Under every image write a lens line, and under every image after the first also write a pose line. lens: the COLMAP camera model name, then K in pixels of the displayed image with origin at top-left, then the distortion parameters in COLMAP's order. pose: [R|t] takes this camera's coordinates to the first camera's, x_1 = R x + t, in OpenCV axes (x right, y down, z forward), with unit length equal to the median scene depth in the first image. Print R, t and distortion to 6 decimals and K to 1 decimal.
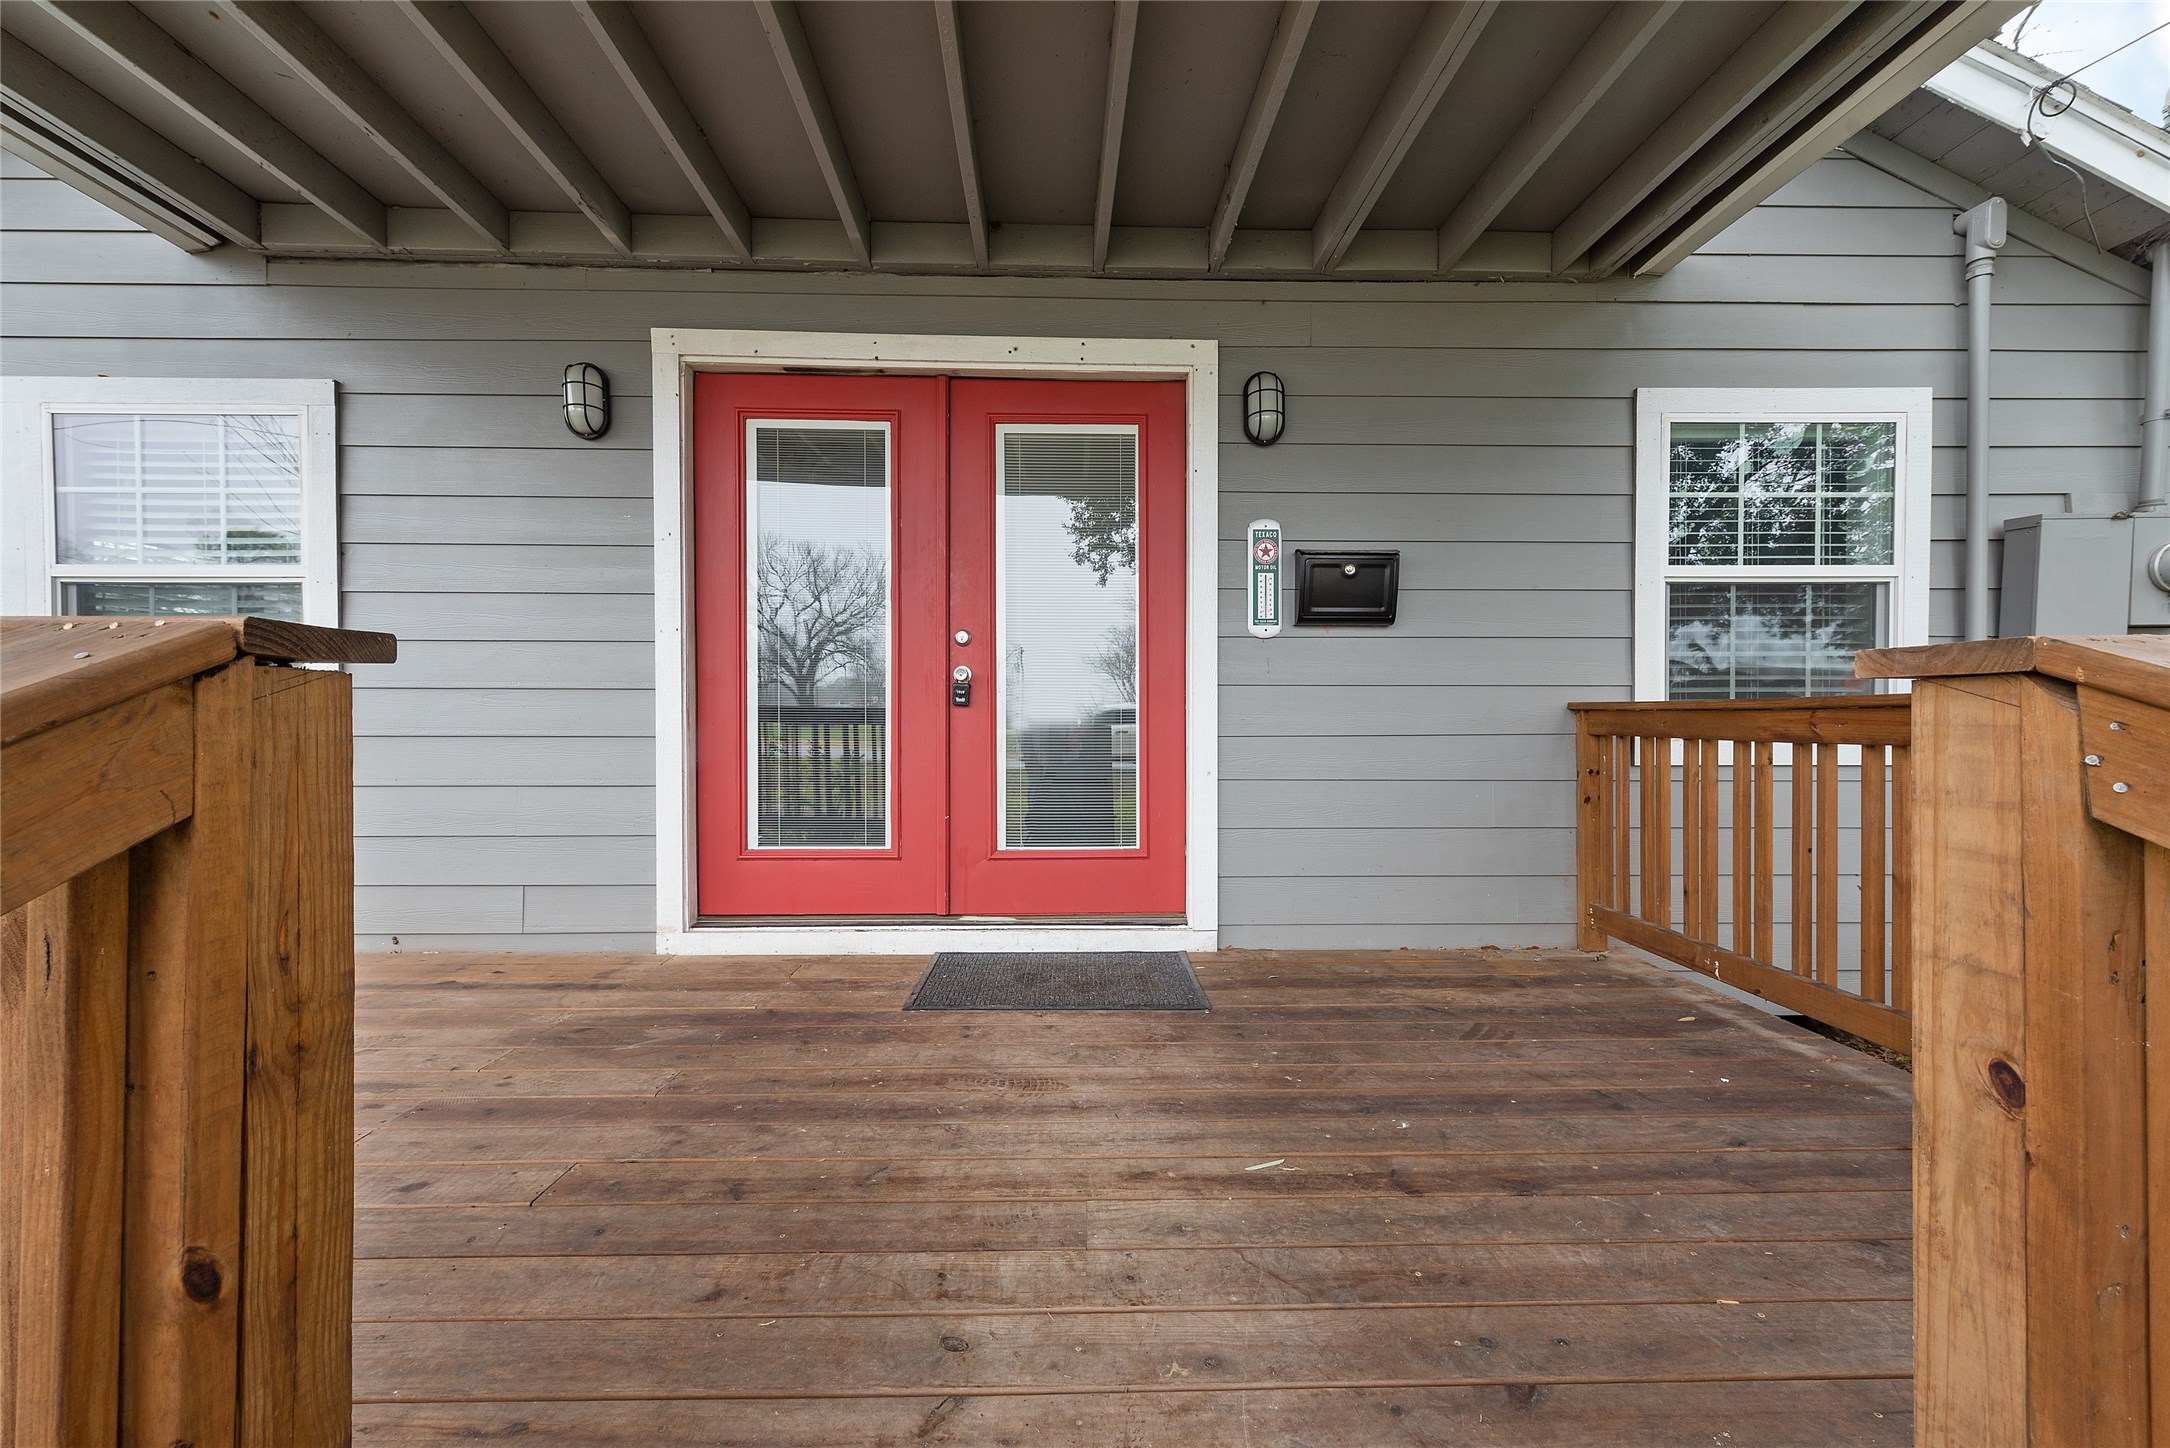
lens RADIAL K [[851.6, 0, 1082.8], [0, 851.6, 720.9], [0, 0, 1]] dist [0.007156, -0.000608]
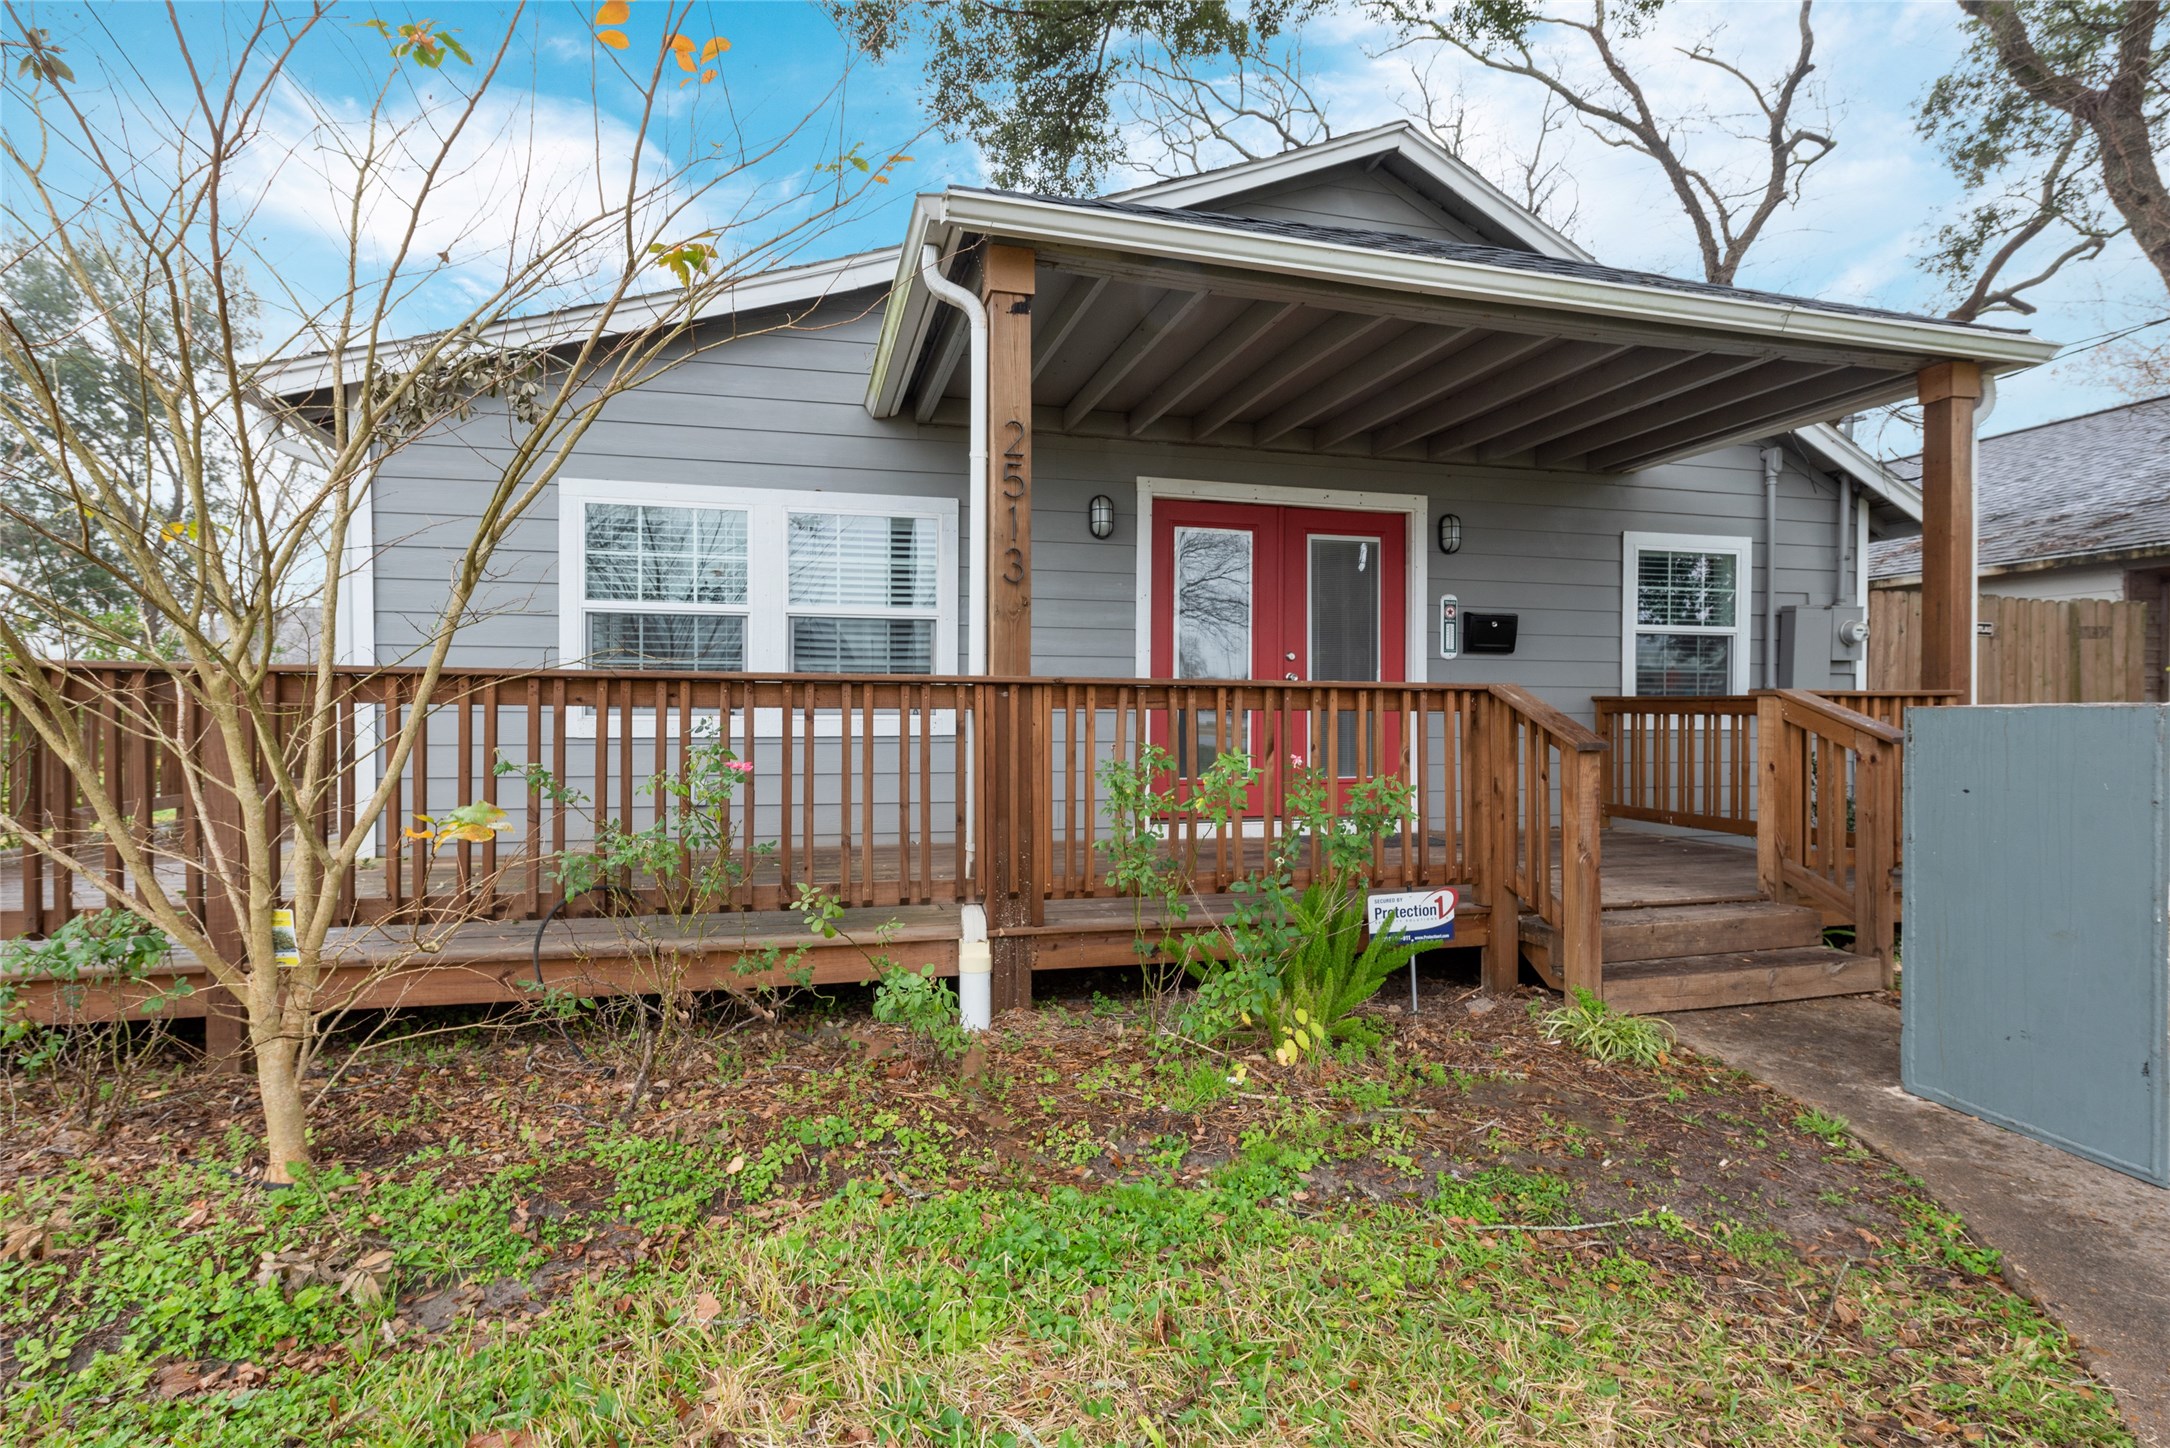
lens RADIAL K [[1071.8, 0, 1076.7], [0, 1071.8, 705.4], [0, 0, 1]] dist [0.006615, 0.001272]
pose [[0.973475, 0.005214, 0.228734, -1.089590], [-0.004276, 0.999980, -0.004598, 0.014681], [-0.228753, 0.003498, 0.973478, -1.055553]]
